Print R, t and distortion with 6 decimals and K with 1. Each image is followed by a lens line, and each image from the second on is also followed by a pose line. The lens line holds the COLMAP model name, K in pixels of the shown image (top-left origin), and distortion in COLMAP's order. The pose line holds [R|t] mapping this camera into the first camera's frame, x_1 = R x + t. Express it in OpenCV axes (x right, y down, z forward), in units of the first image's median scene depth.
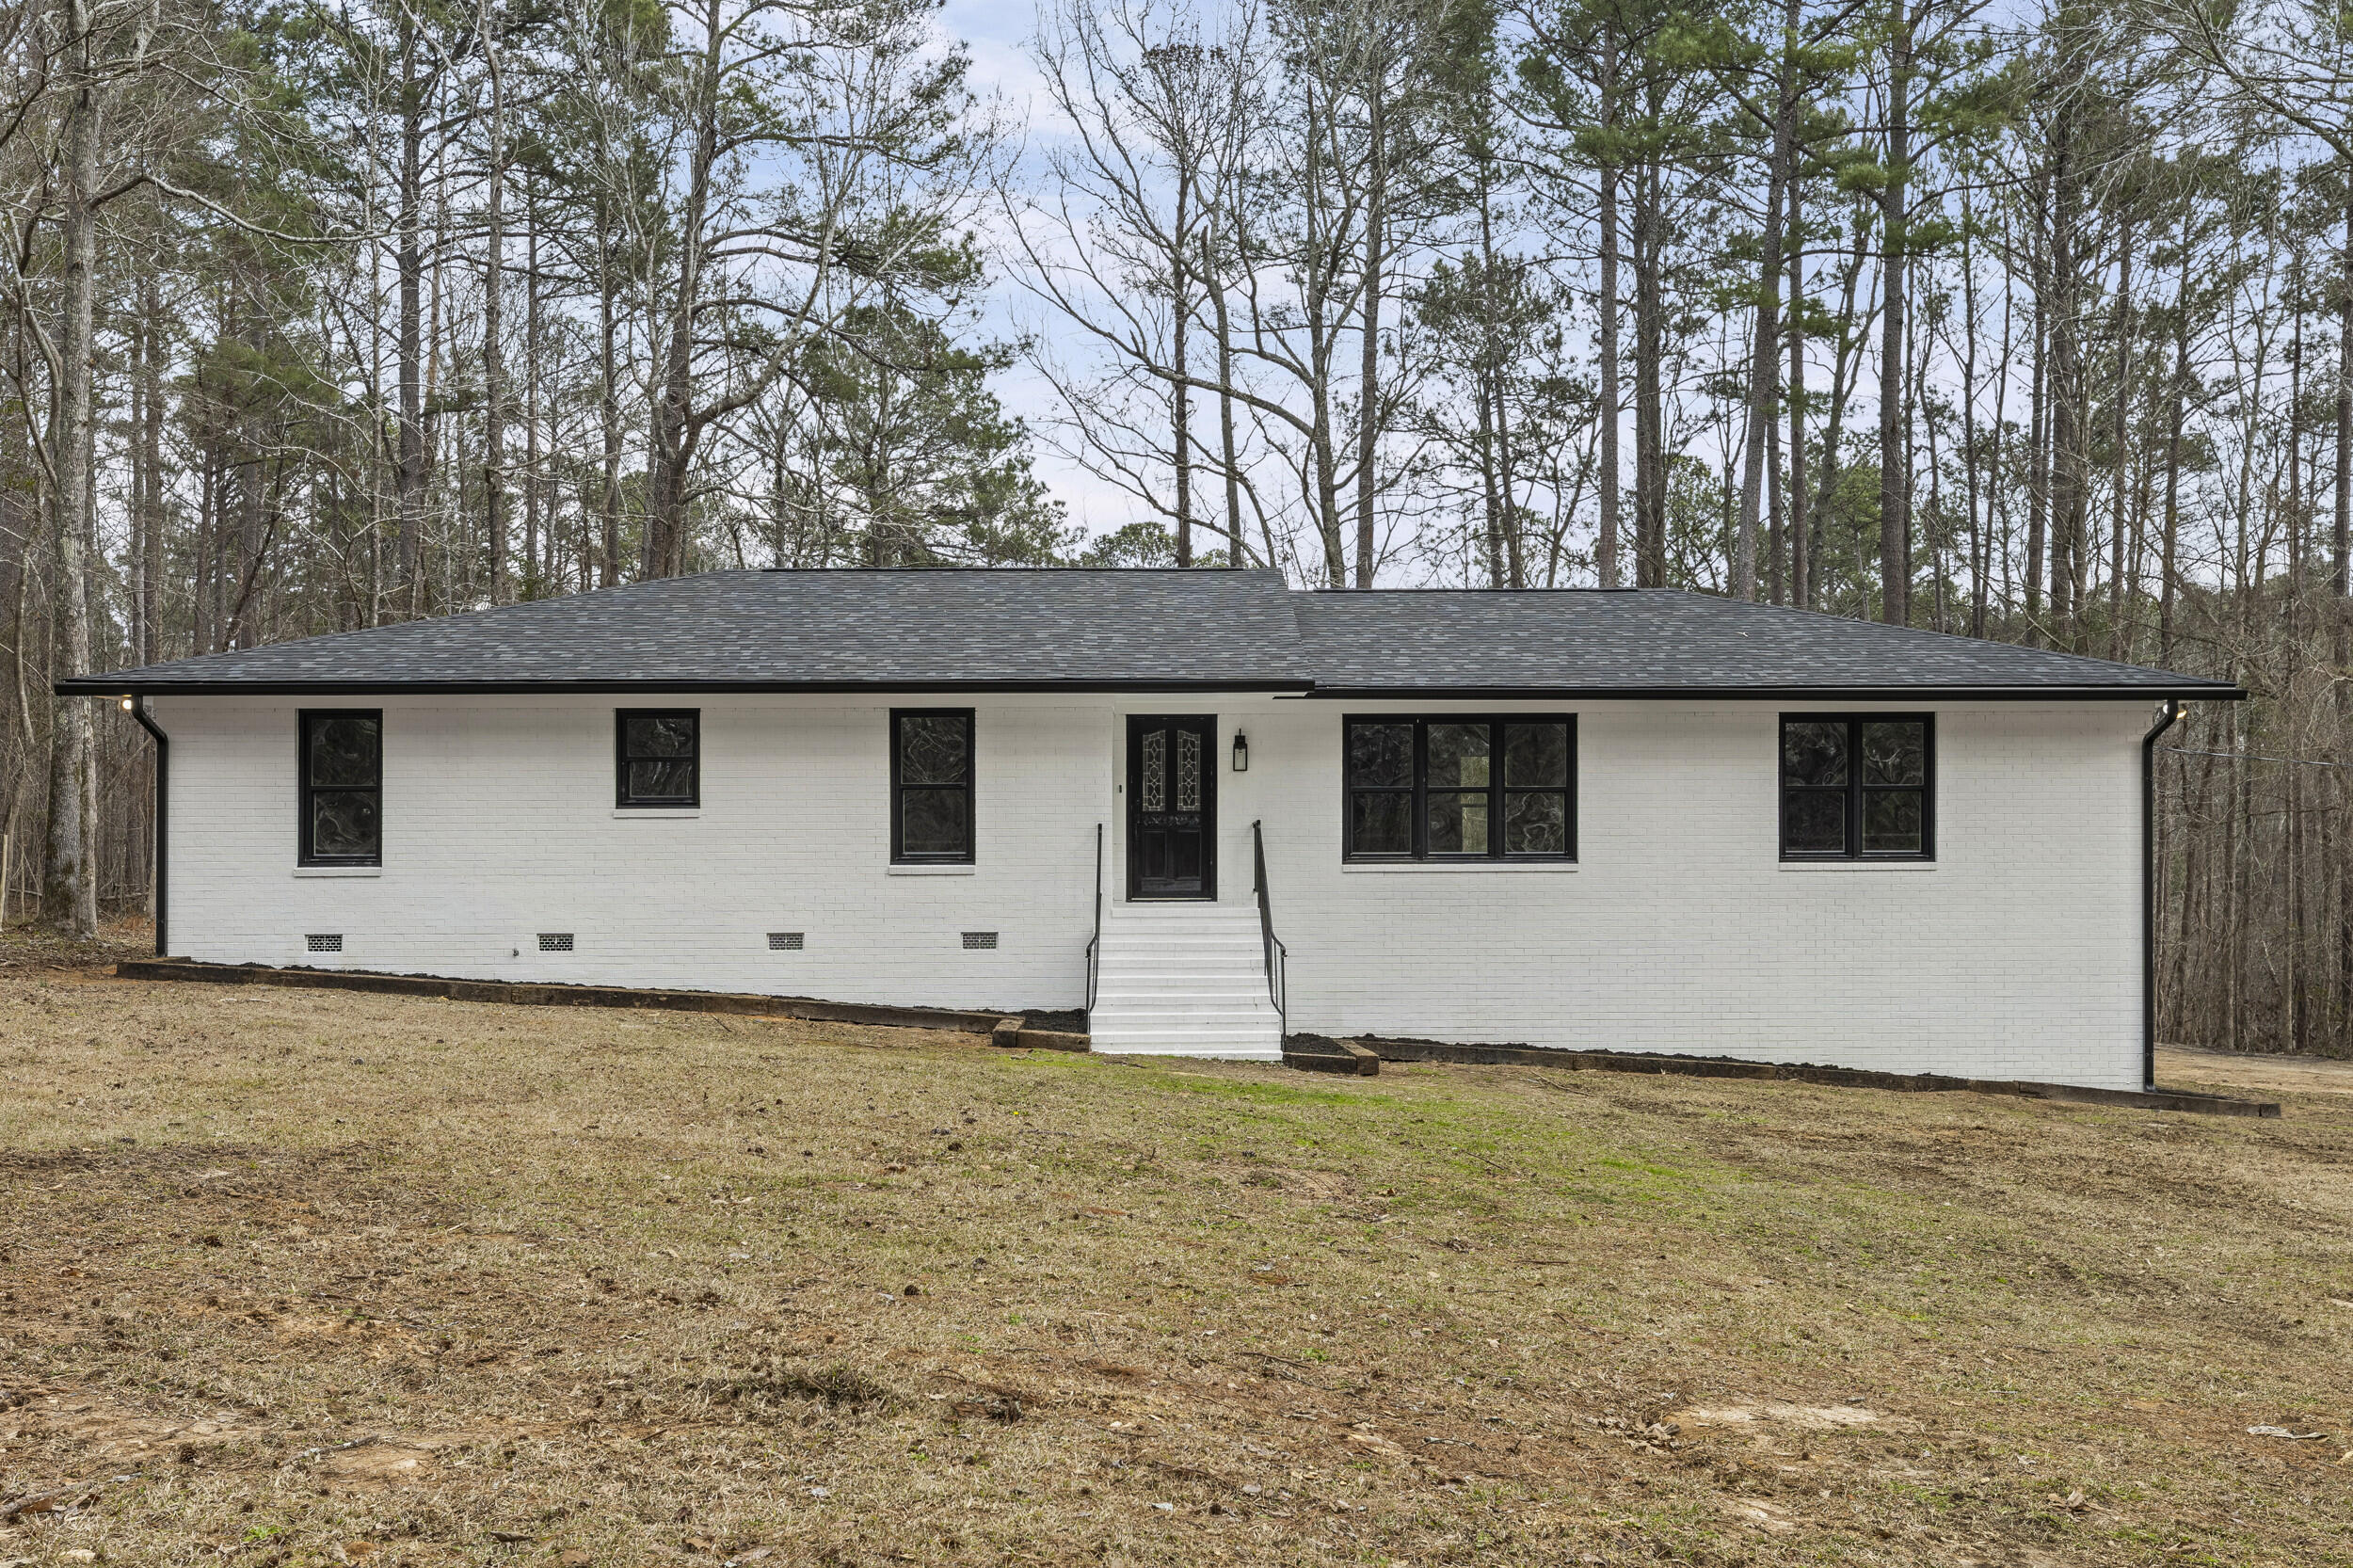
lens RADIAL K [[2347.3, 0, 1176.4], [0, 2347.3, 789.5], [0, 0, 1]] dist [-0.000877, 0.000000]
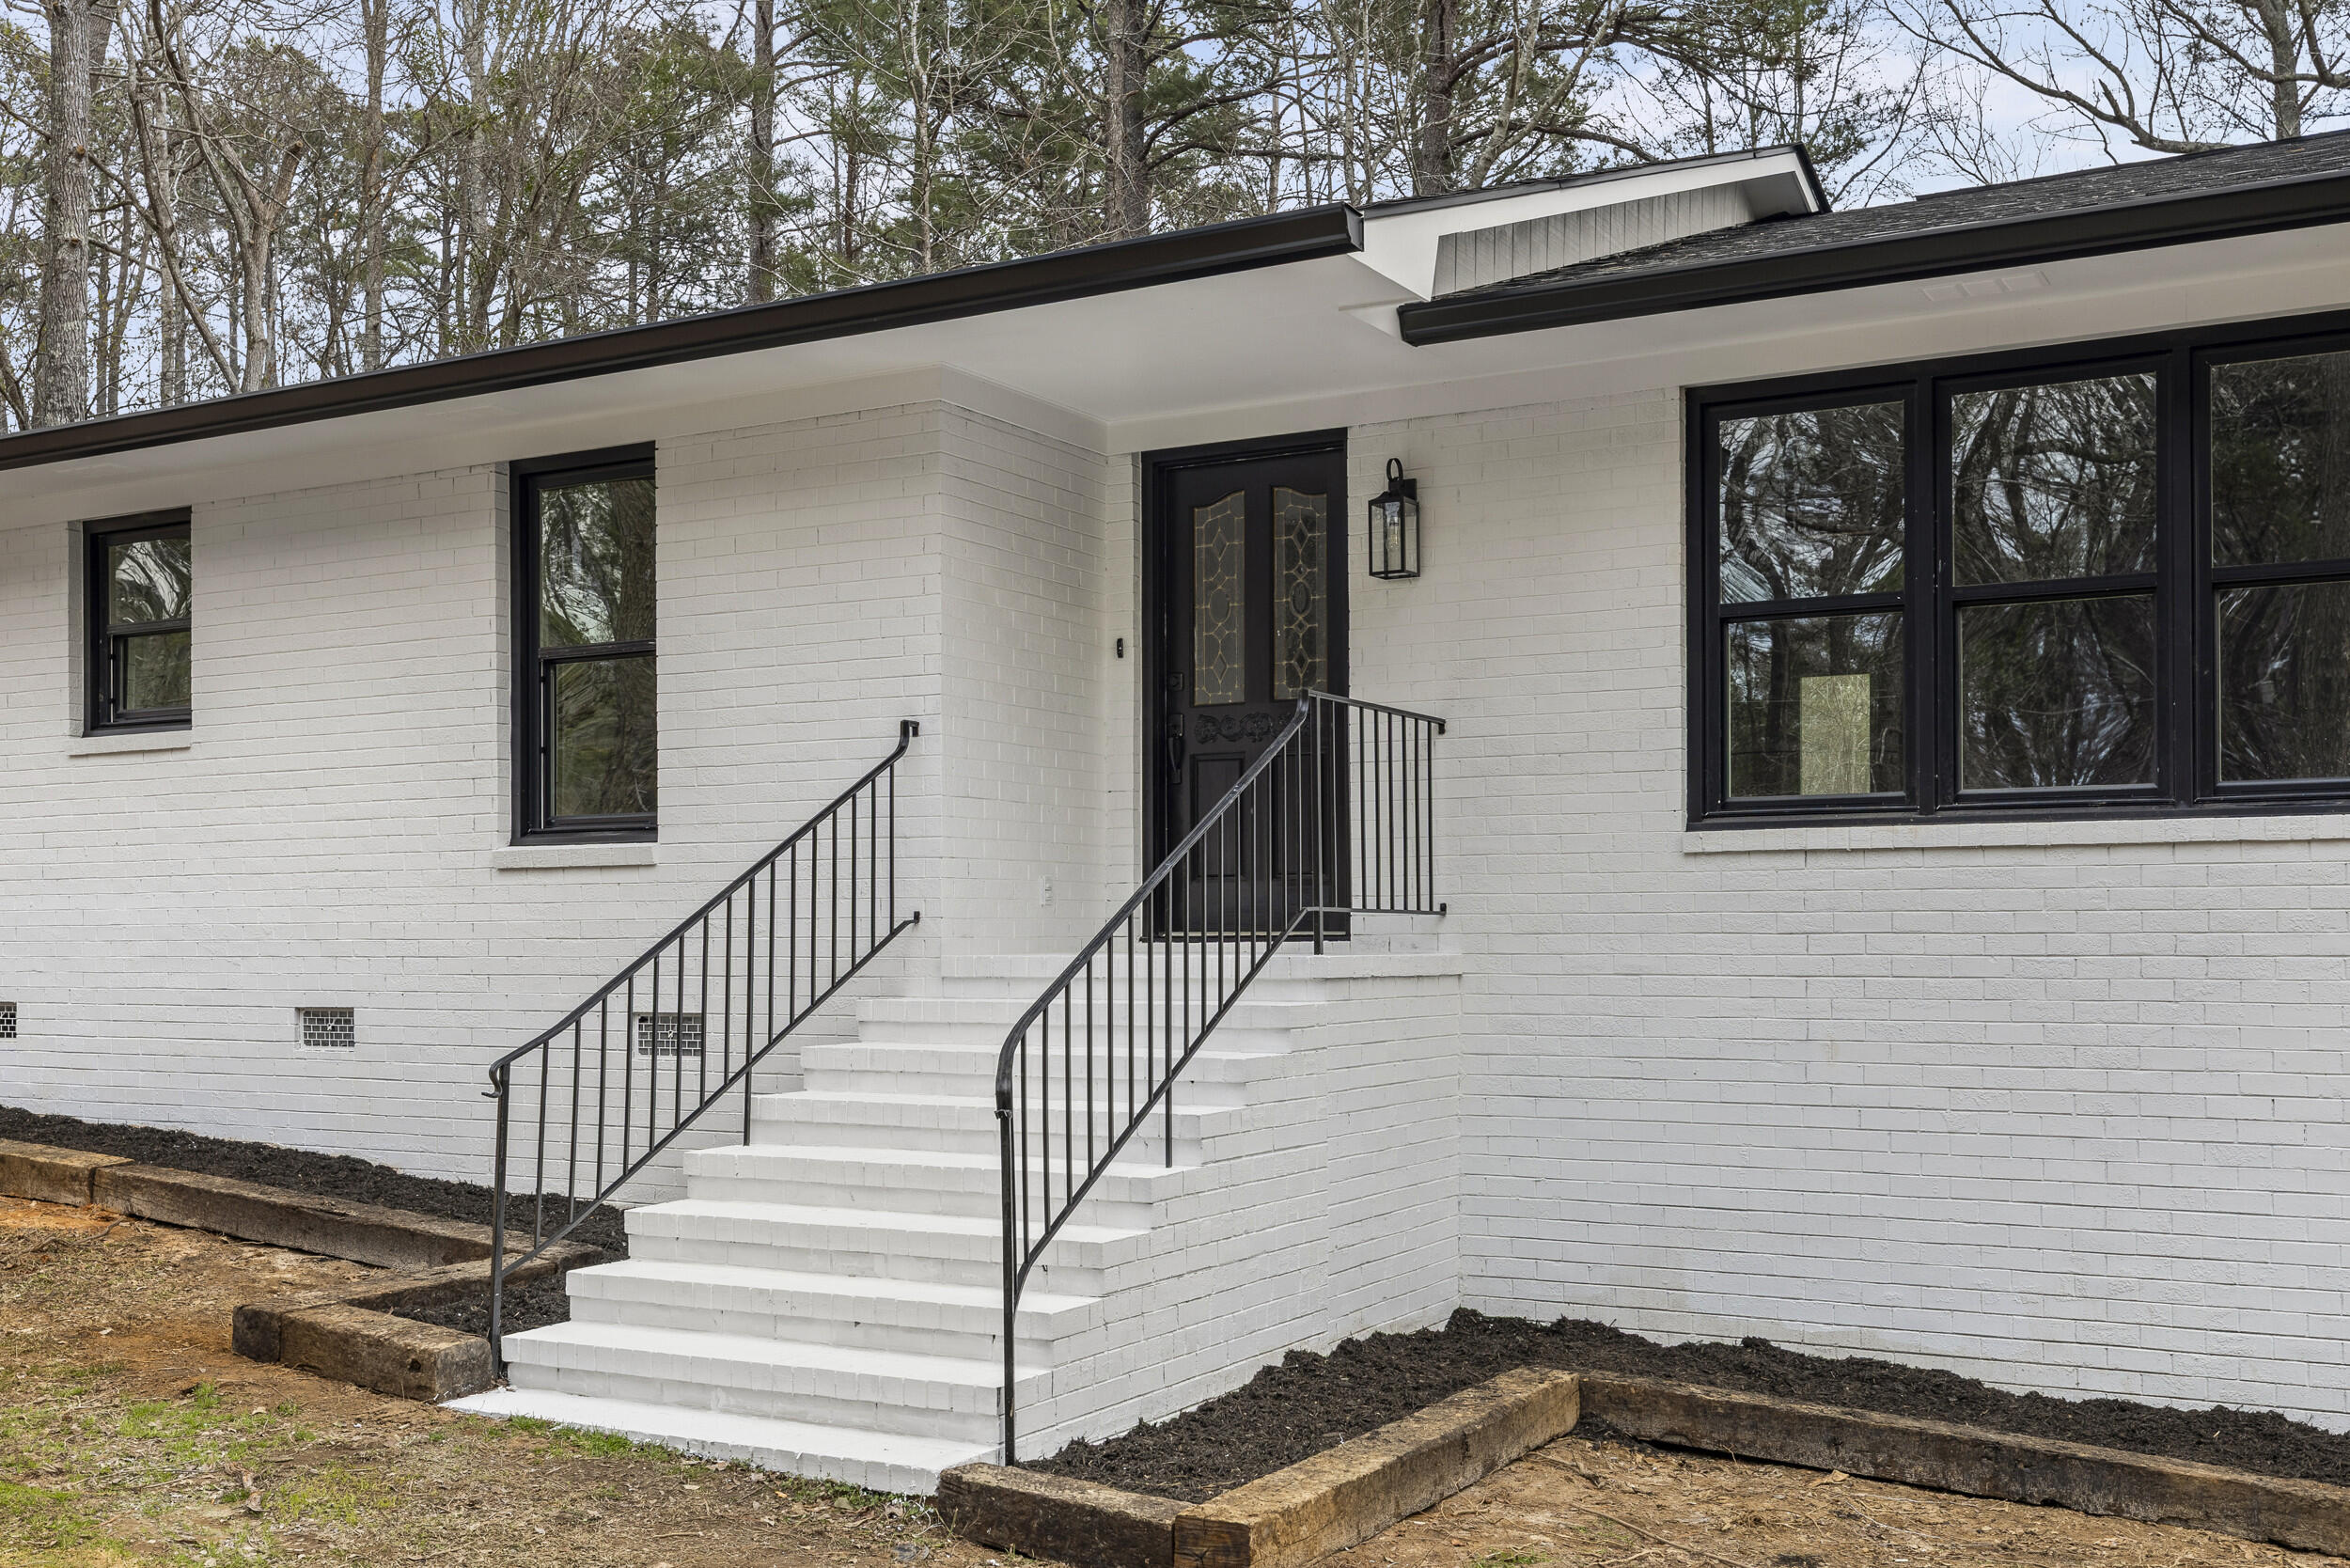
lens RADIAL K [[2344.4, 0, 1174.0], [0, 2344.4, 791.7], [0, 0, 1]] dist [-0.000877, 0.000000]
pose [[0.861790, -0.031164, -0.506307, 0.189168], [0.019391, 0.999405, -0.028509, 0.036581], [0.506894, 0.014751, 0.861882, 0.704546]]
